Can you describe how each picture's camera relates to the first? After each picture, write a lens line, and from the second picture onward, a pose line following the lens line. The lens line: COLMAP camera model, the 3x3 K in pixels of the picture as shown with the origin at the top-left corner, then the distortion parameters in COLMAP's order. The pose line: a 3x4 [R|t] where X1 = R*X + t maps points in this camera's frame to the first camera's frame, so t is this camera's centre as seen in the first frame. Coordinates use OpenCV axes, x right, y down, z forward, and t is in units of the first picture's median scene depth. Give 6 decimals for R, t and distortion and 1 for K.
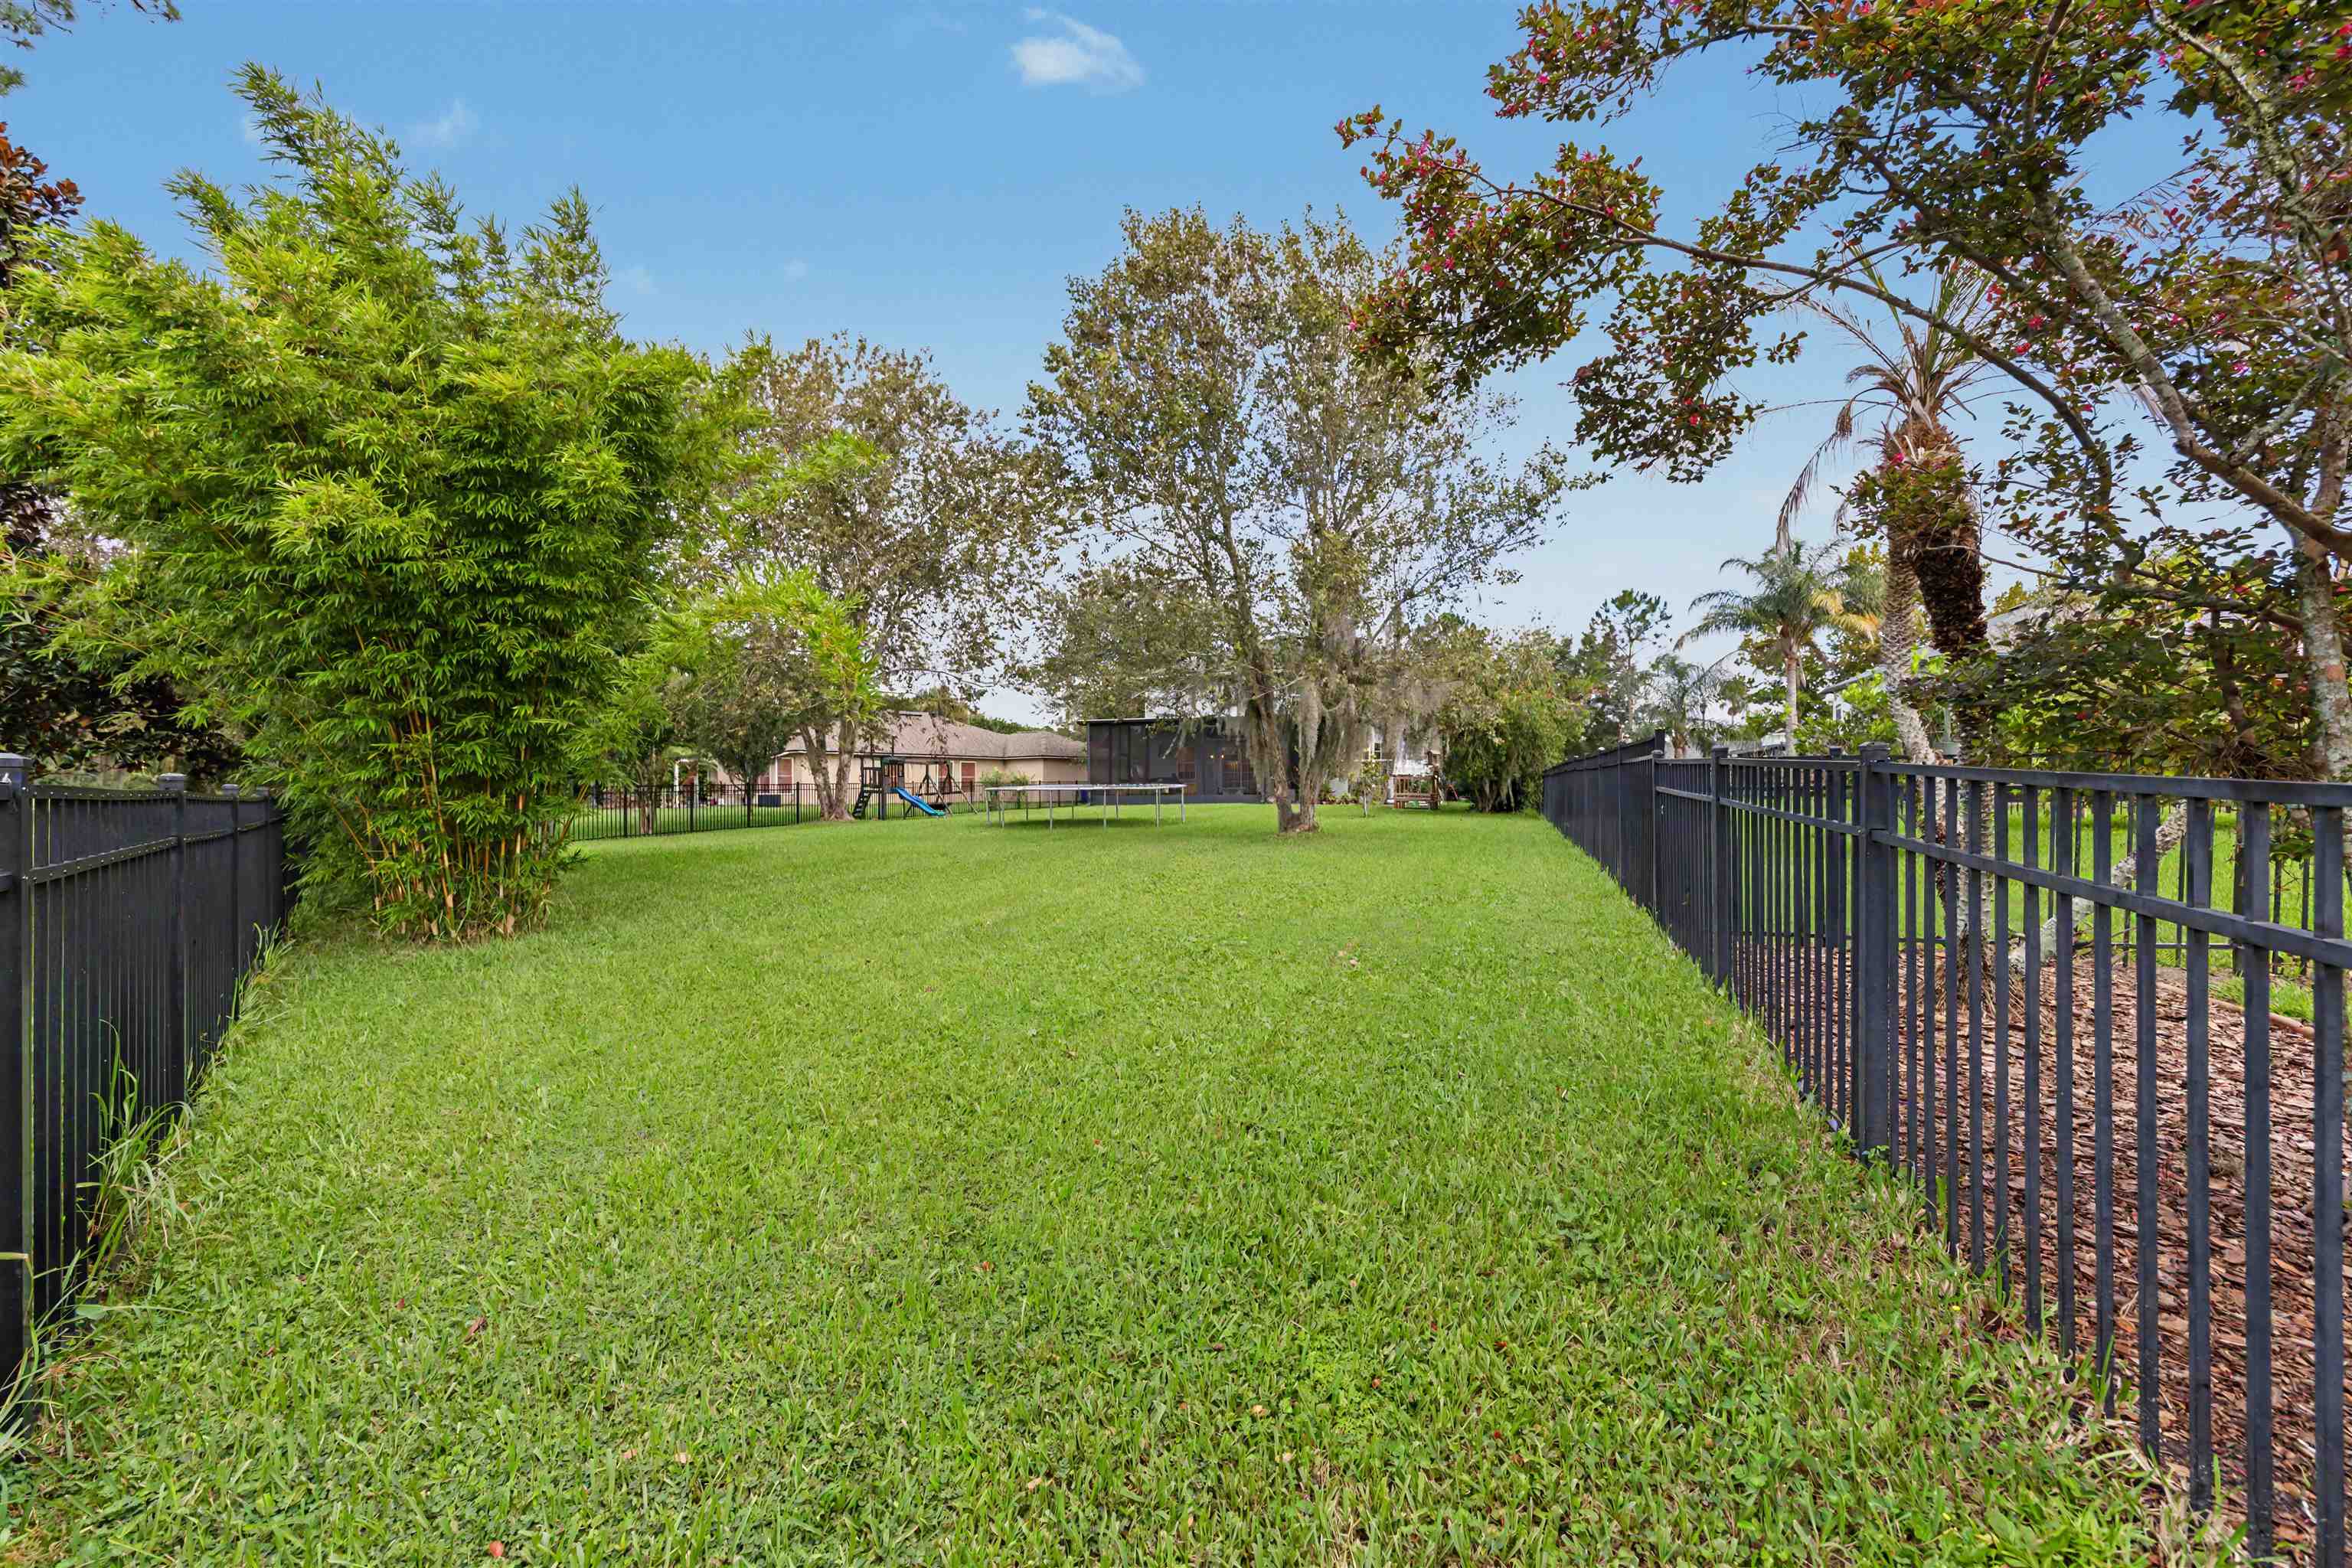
lens RADIAL K [[959.8, 0, 1174.4], [0, 959.8, 774.9], [0, 0, 1]] dist [0.002794, 0.001300]
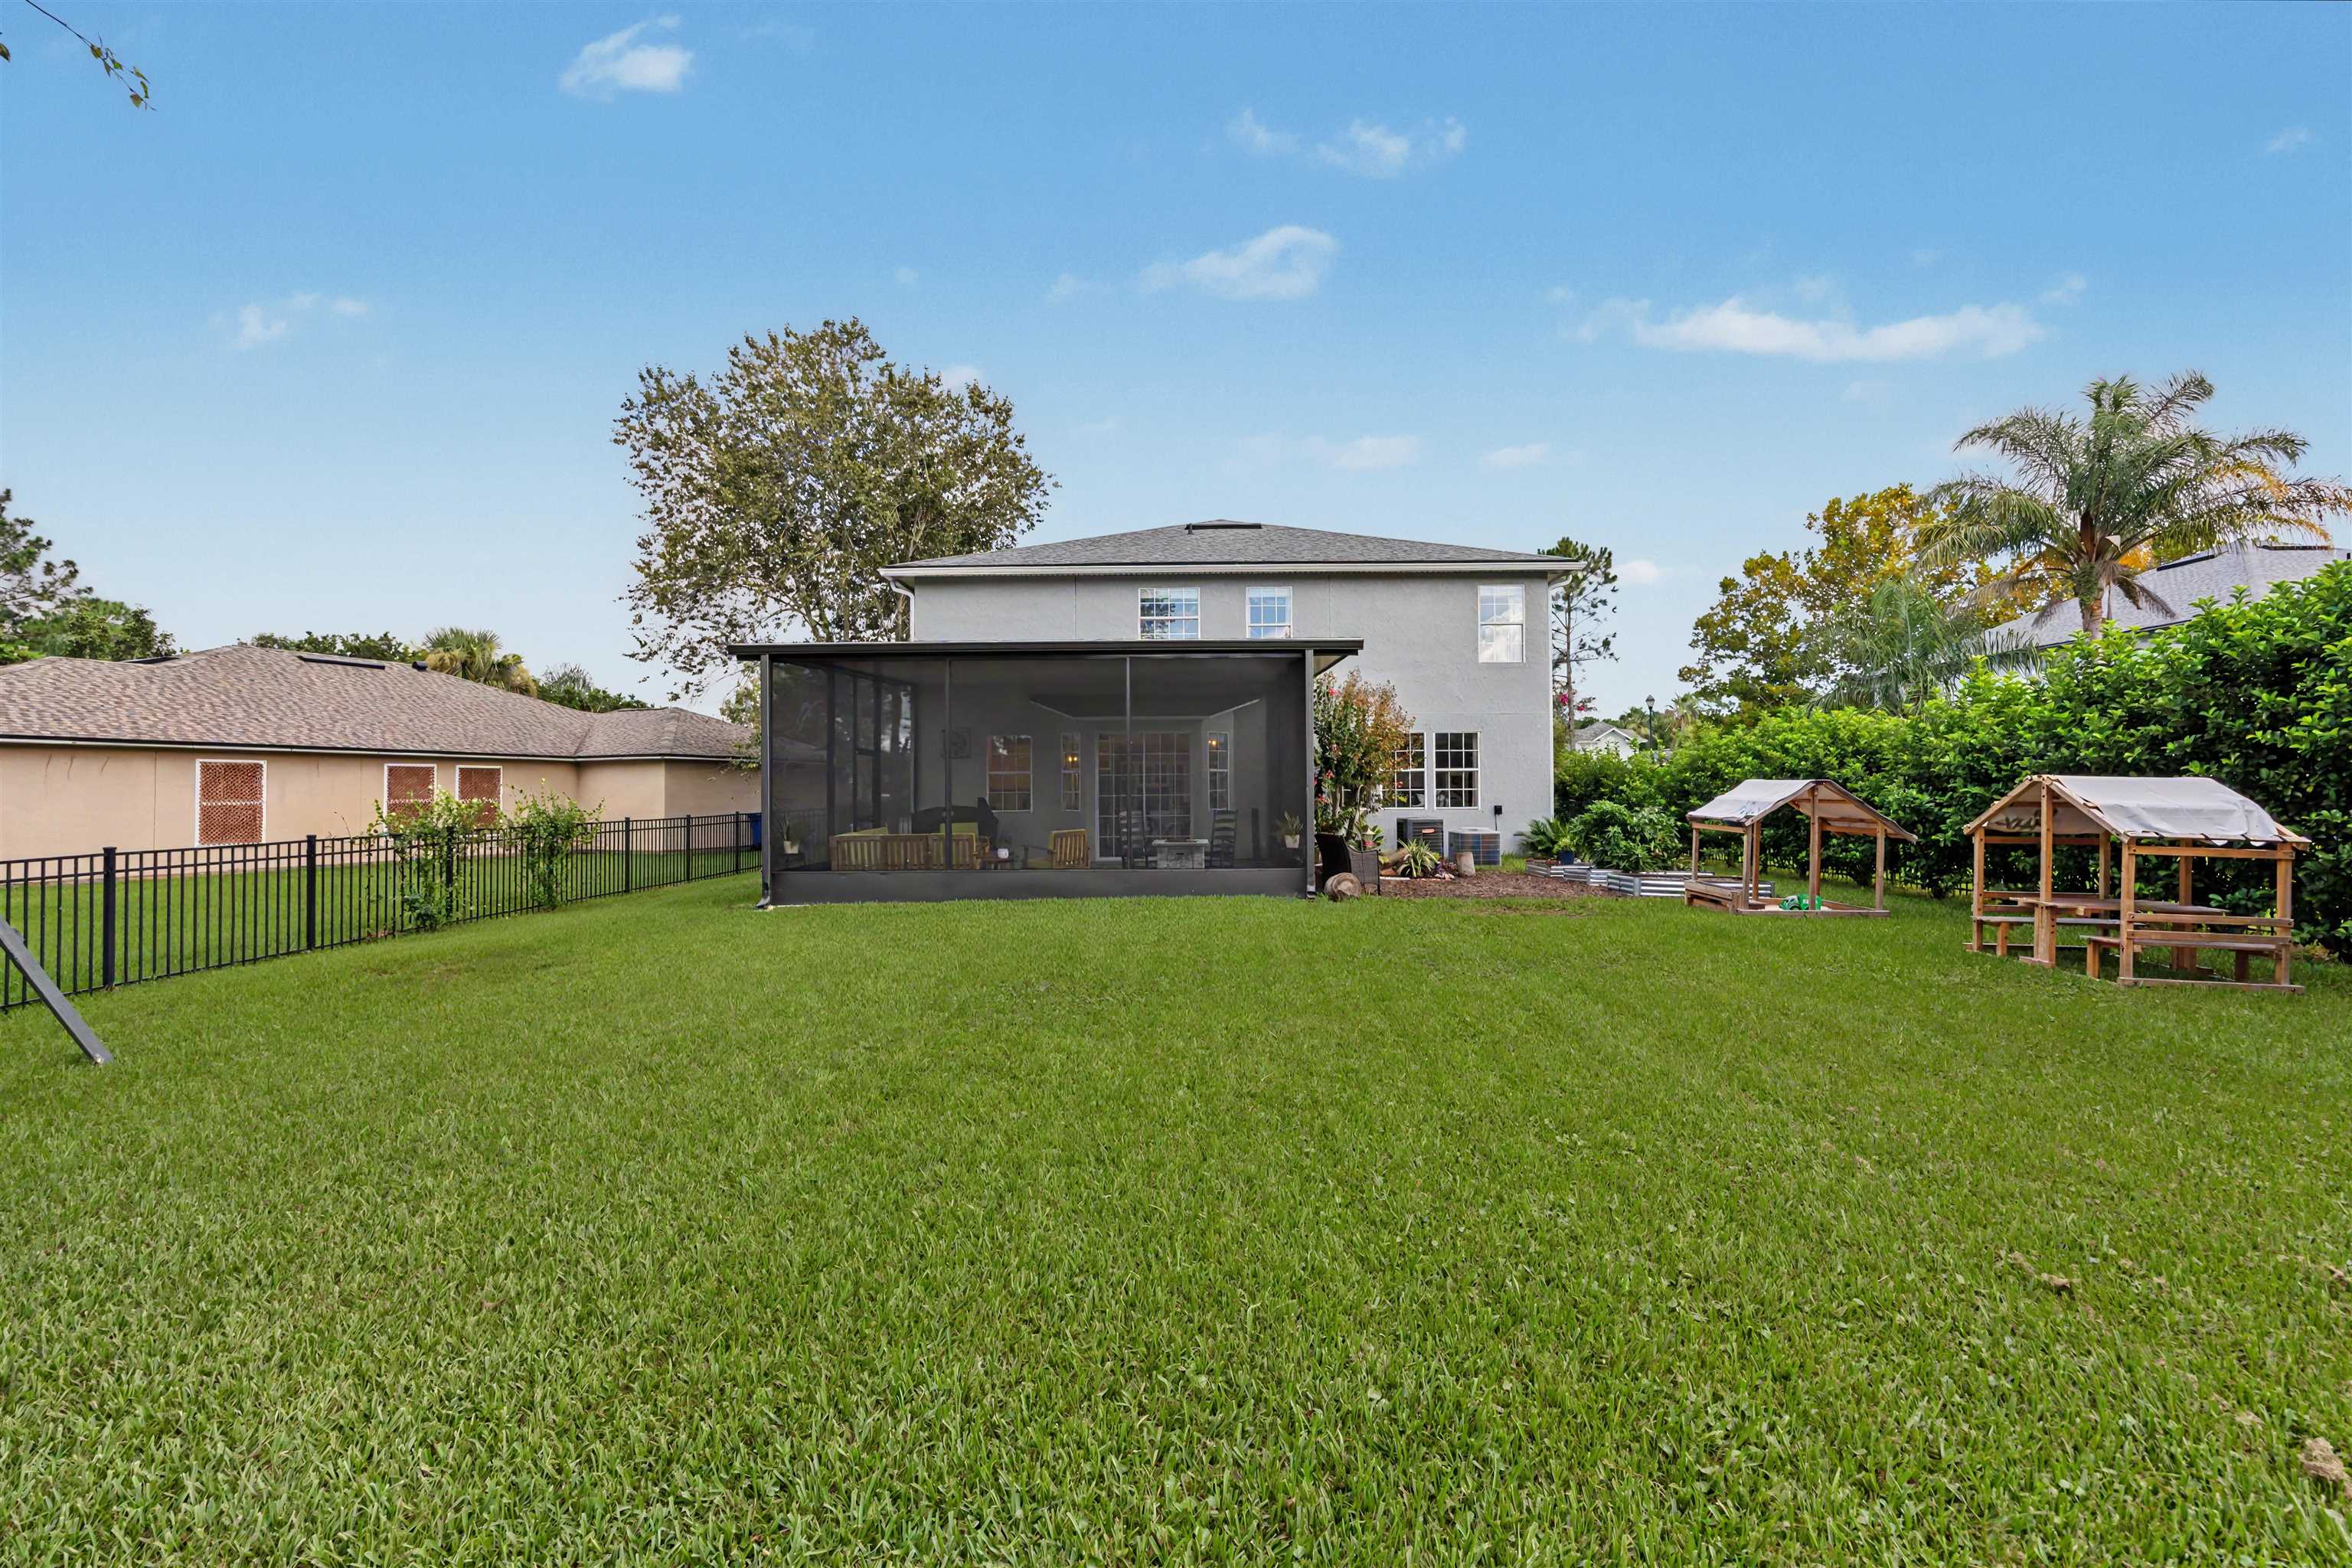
lens RADIAL K [[959.8, 0, 1197.5], [0, 959.8, 775.6], [0, 0, 1]] dist [0.002794, 0.001300]
pose [[0.942681, 0.003129, 0.333682, -0.043700], [-0.002336, 0.999993, -0.002779, -0.008480], [-0.333688, 0.001840, 0.942682, 0.440224]]
